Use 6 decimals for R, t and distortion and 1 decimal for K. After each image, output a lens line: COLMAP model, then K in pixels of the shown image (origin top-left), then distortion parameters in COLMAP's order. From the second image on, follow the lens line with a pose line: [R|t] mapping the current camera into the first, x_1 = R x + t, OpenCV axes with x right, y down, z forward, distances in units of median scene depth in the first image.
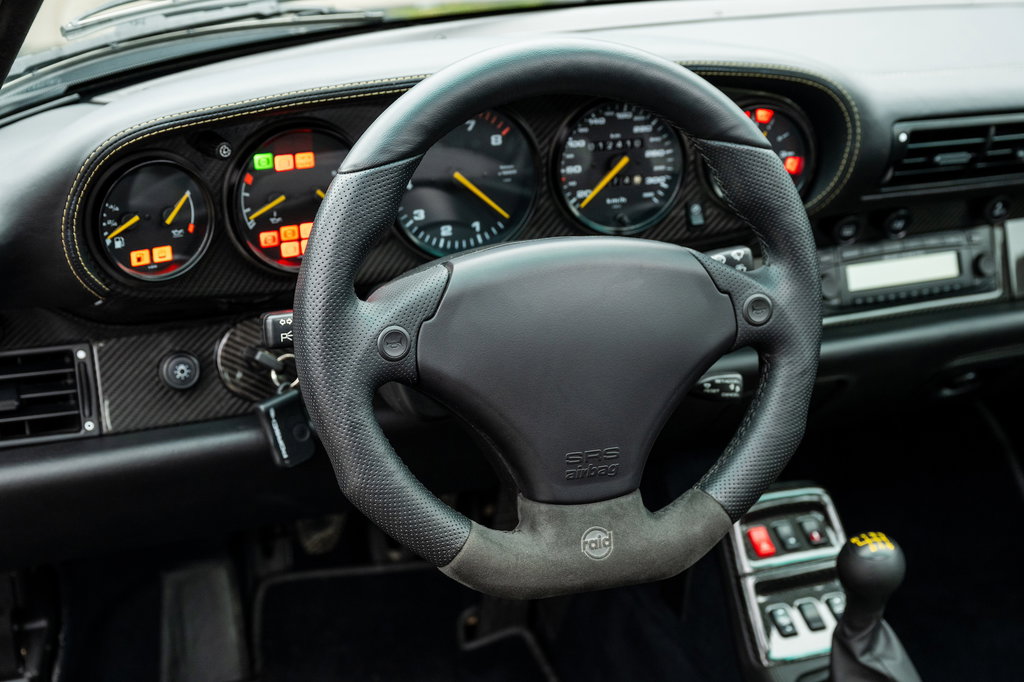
lens RADIAL K [[1569.3, 0, 510.4], [0, 1569.3, 347.1], [0, 0, 1]] dist [0.000295, 0.000000]
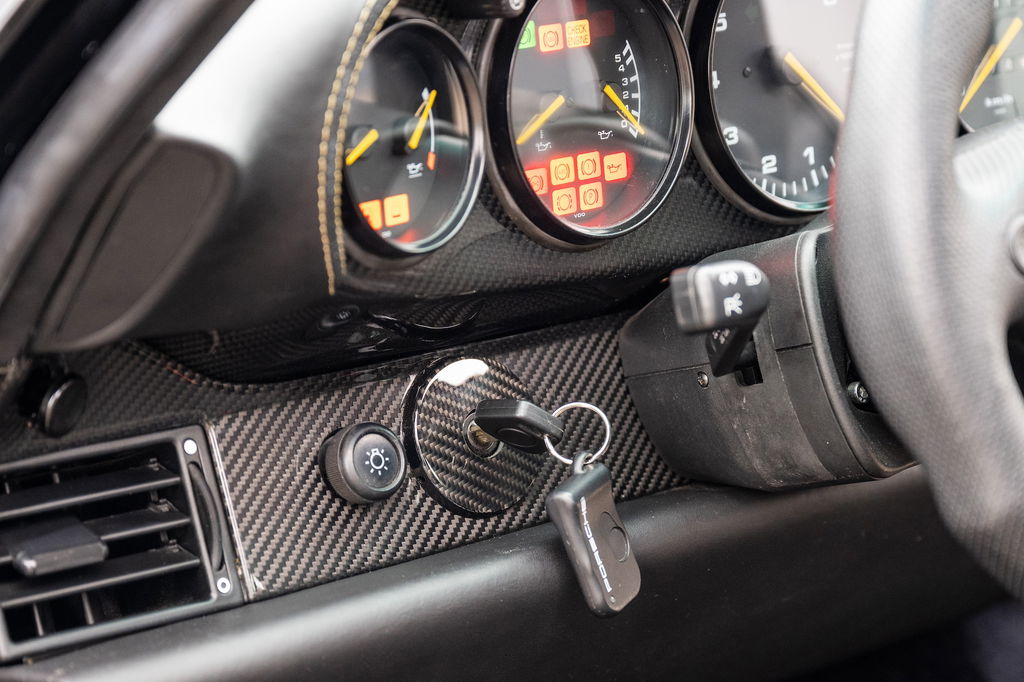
lens RADIAL K [[2985.4, 0, 512.6], [0, 2985.4, 340.8], [0, 0, 1]] dist [-0.151808, 0.000000]
pose [[0.943495, -0.103994, 0.314647, -0.471817], [0.151900, 0.979579, -0.131726, 0.112994], [-0.294523, 0.172078, 0.940024, 0.056565]]
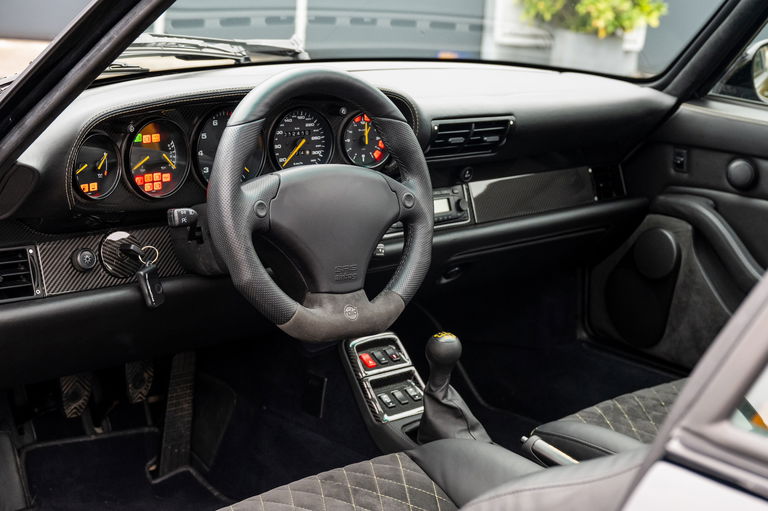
lens RADIAL K [[1407.3, 0, 381.8], [0, 1407.3, 255.0], [0, 0, 1]] dist [-0.036076, 0.000000]
pose [[0.925362, -0.048432, 0.375979, -0.497080], [0.097156, 0.988978, -0.111725, 0.220145], [-0.366424, 0.139914, 0.919868, -0.578388]]
